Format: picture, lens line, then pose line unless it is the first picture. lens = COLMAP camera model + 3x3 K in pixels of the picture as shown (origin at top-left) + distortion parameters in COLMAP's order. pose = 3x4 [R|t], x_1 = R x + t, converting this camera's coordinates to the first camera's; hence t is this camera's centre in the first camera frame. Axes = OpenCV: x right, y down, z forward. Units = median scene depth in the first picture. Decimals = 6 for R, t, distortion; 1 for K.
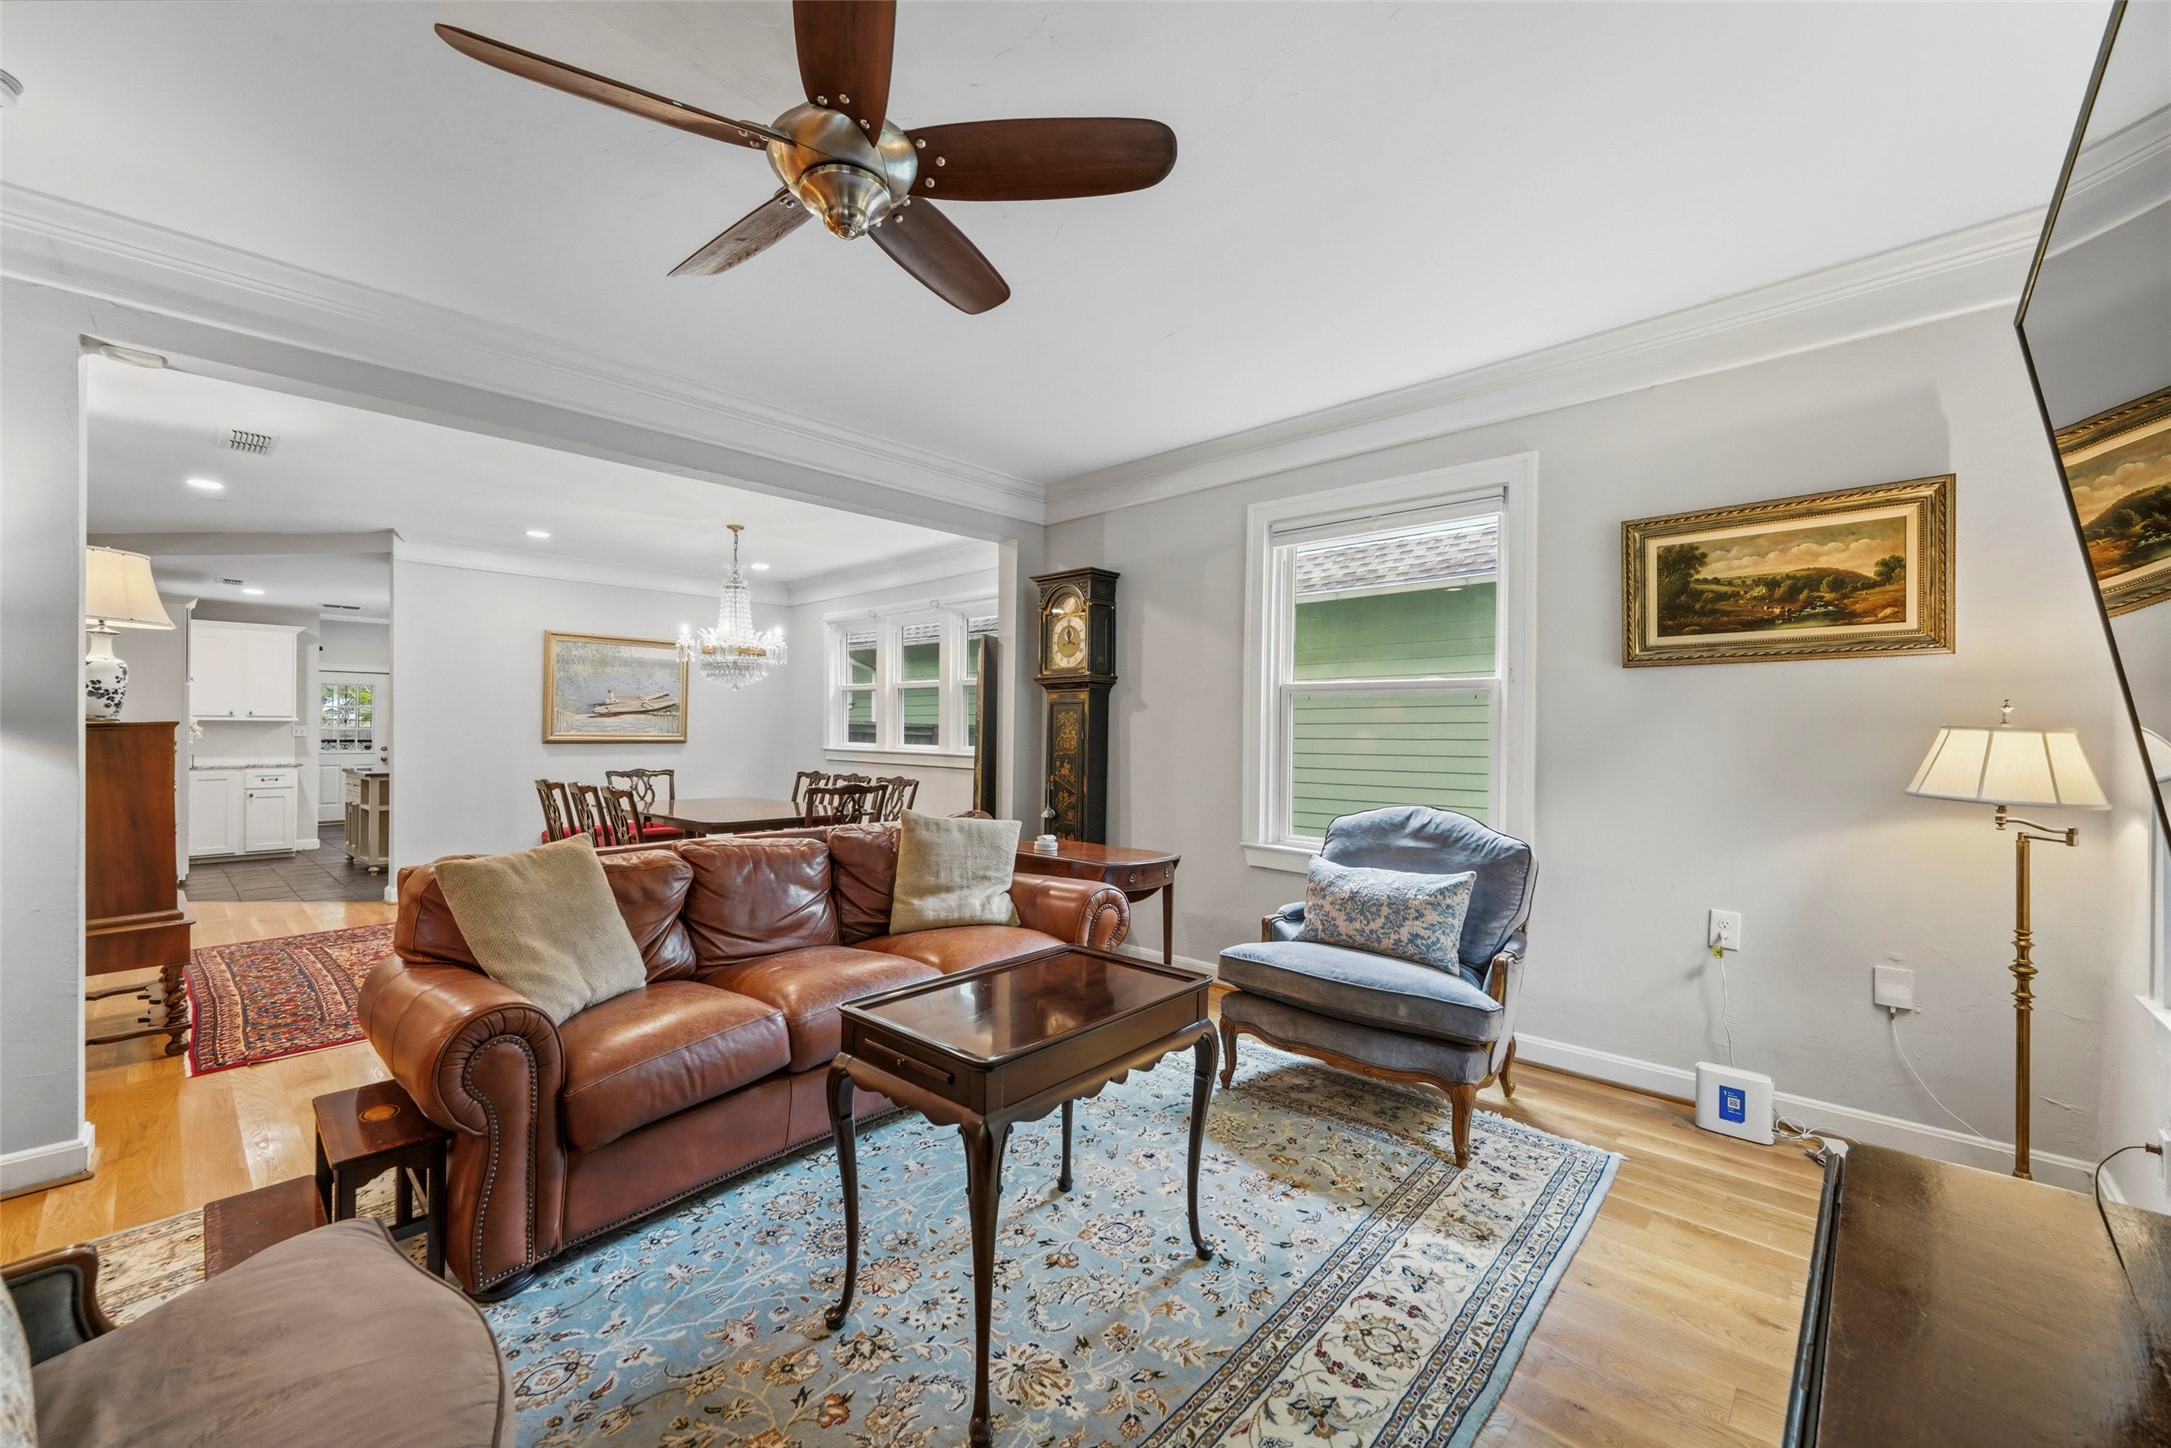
lens RADIAL K [[868.3, 0, 1085.7], [0, 868.3, 730.0], [0, 0, 1]] dist [0.004325, -0.000115]
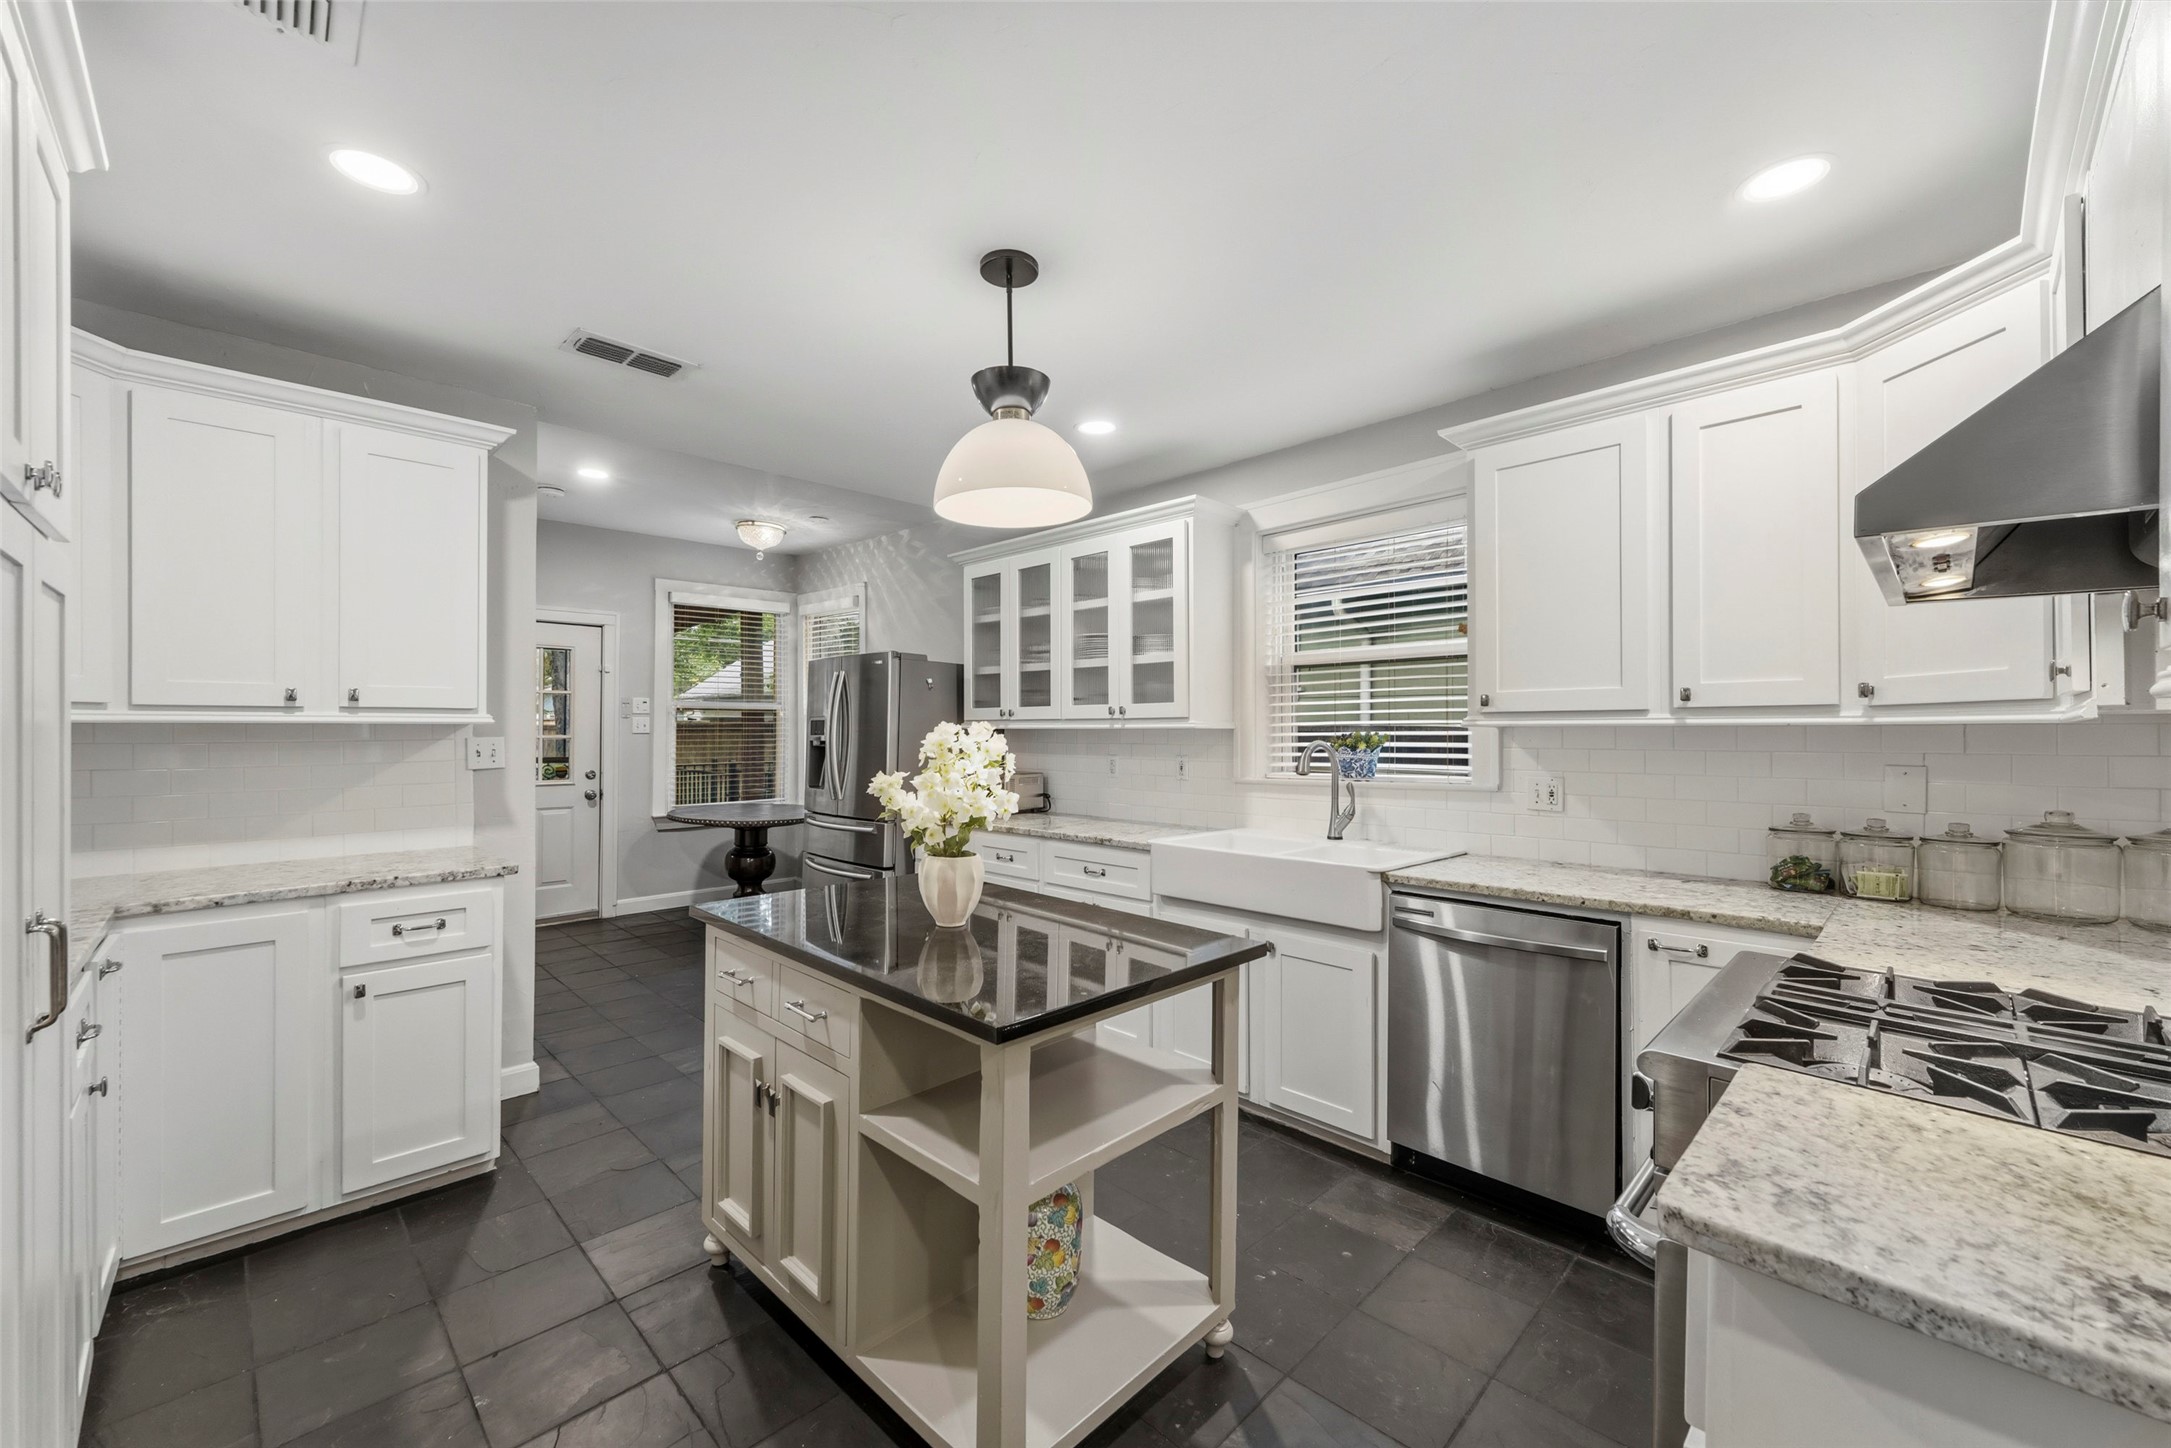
lens RADIAL K [[868.3, 0, 1084.1], [0, 868.3, 726.8], [0, 0, 1]] dist [0.004325, -0.000115]
pose [[0.998927, -0.009395, -0.045350, -0.655614], [0.009716, 0.999929, 0.006847, -0.008971], [0.045283, -0.007280, 0.998948, 0.673488]]
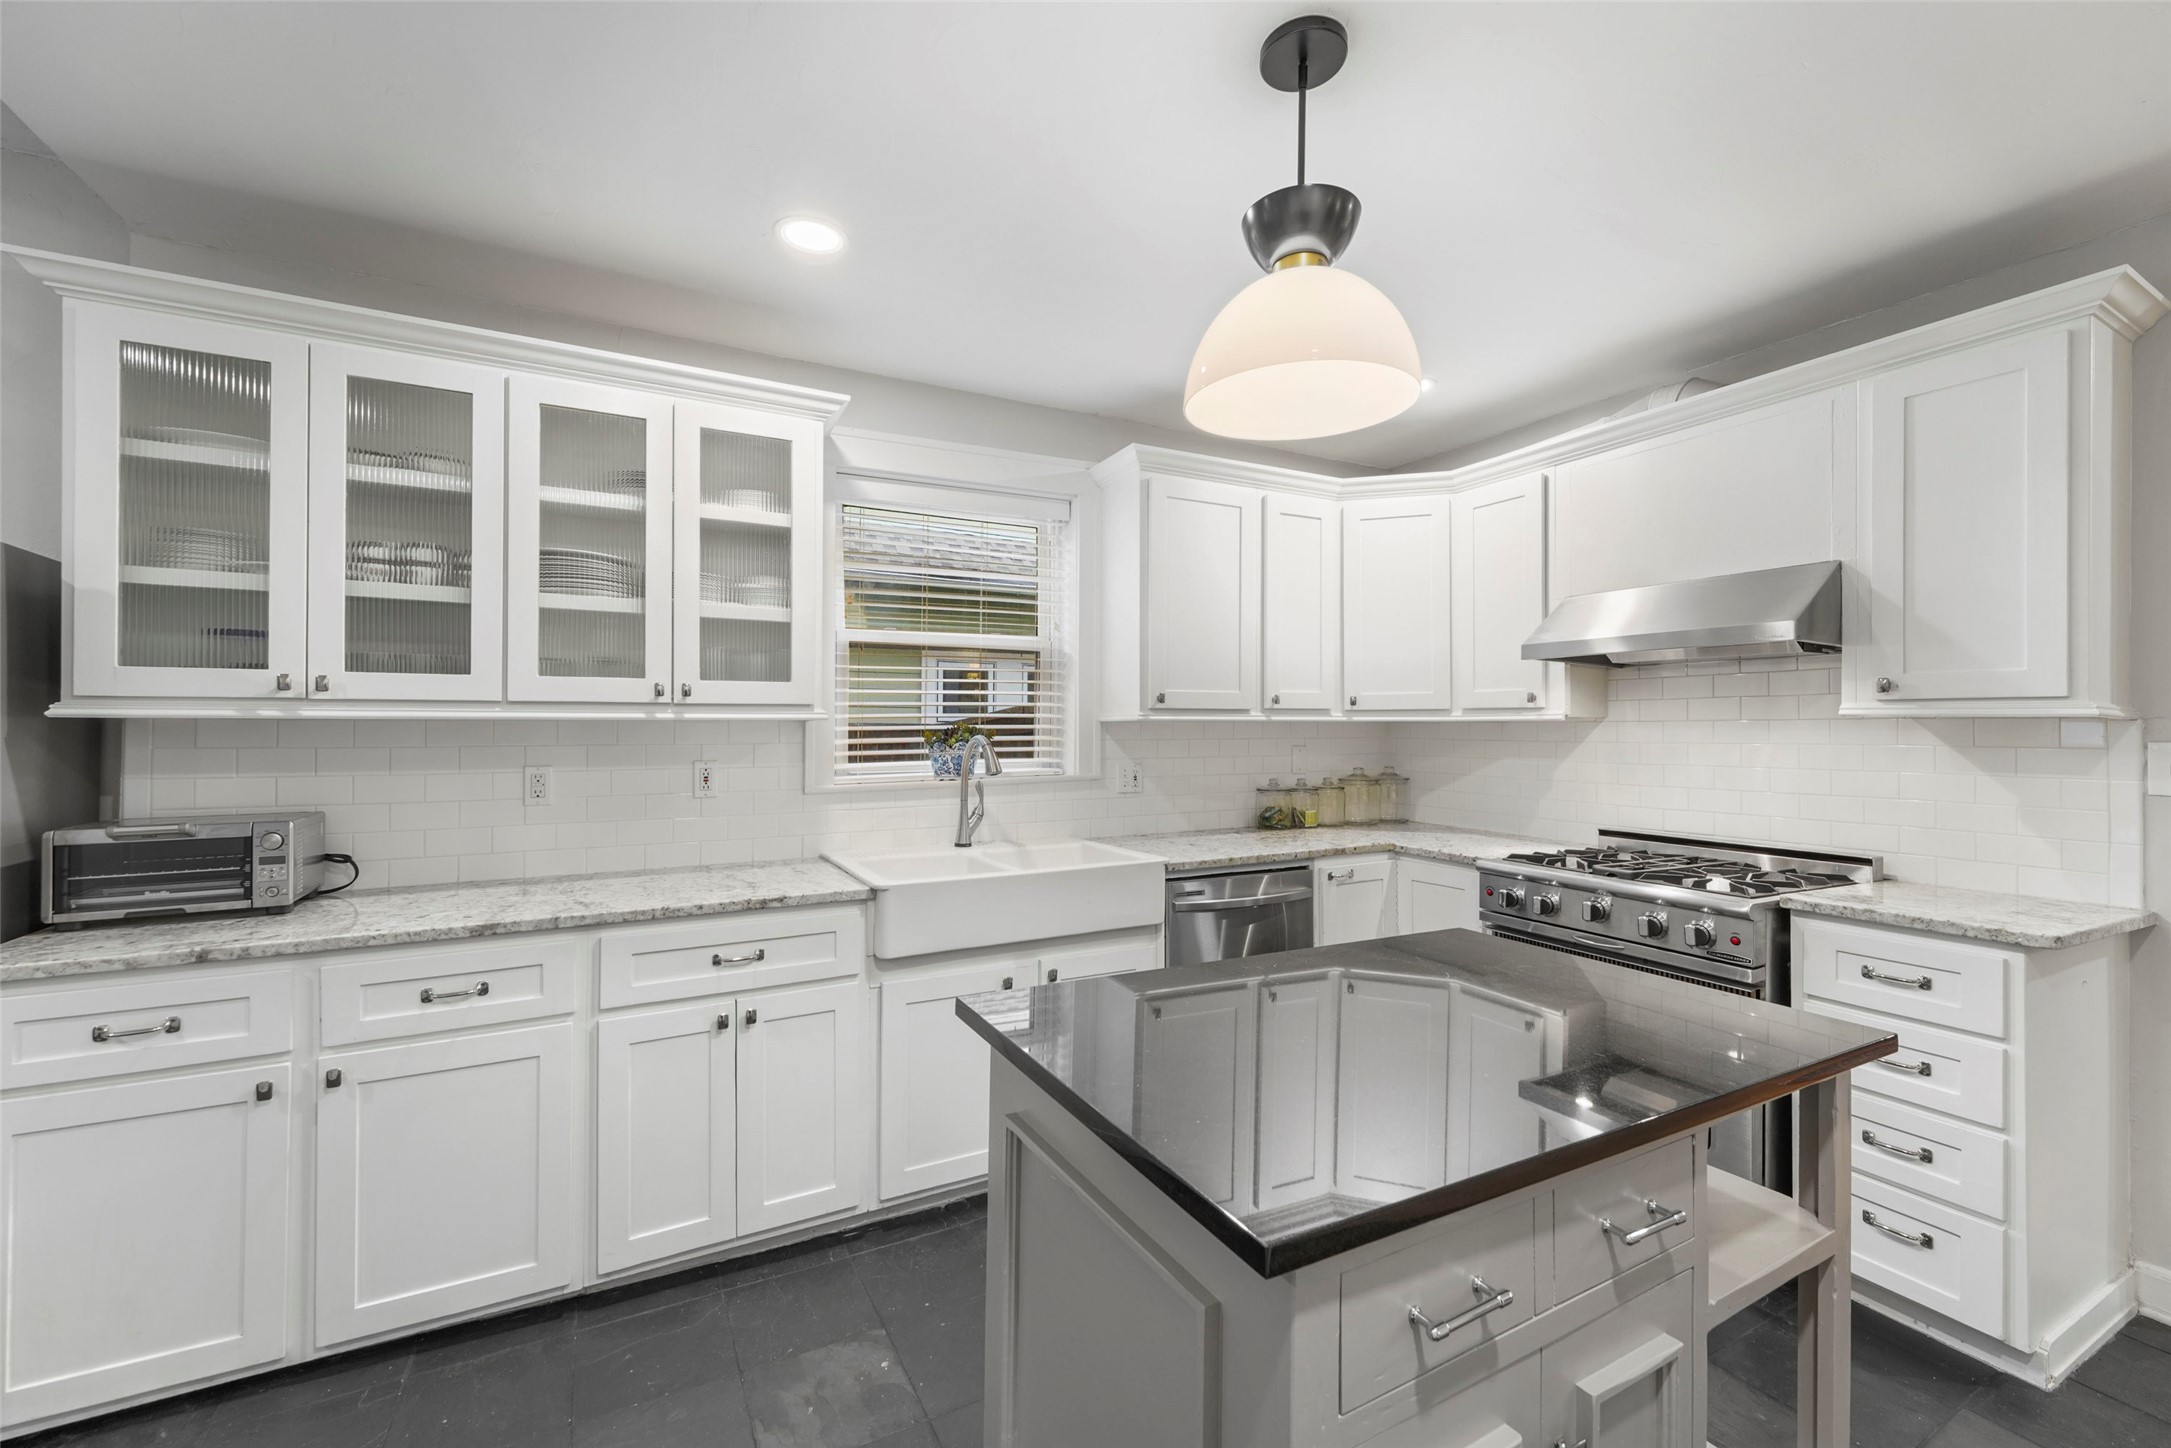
lens RADIAL K [[868.3, 0, 1086.1], [0, 868.3, 716.2], [0, 0, 1]] dist [0.004325, -0.000115]
pose [[0.326255, 0.000822, 0.945281, -0.900750], [-0.011244, 0.999932, 0.003011, -0.007968], [-0.945215, -0.011611, 0.326242, 0.942580]]
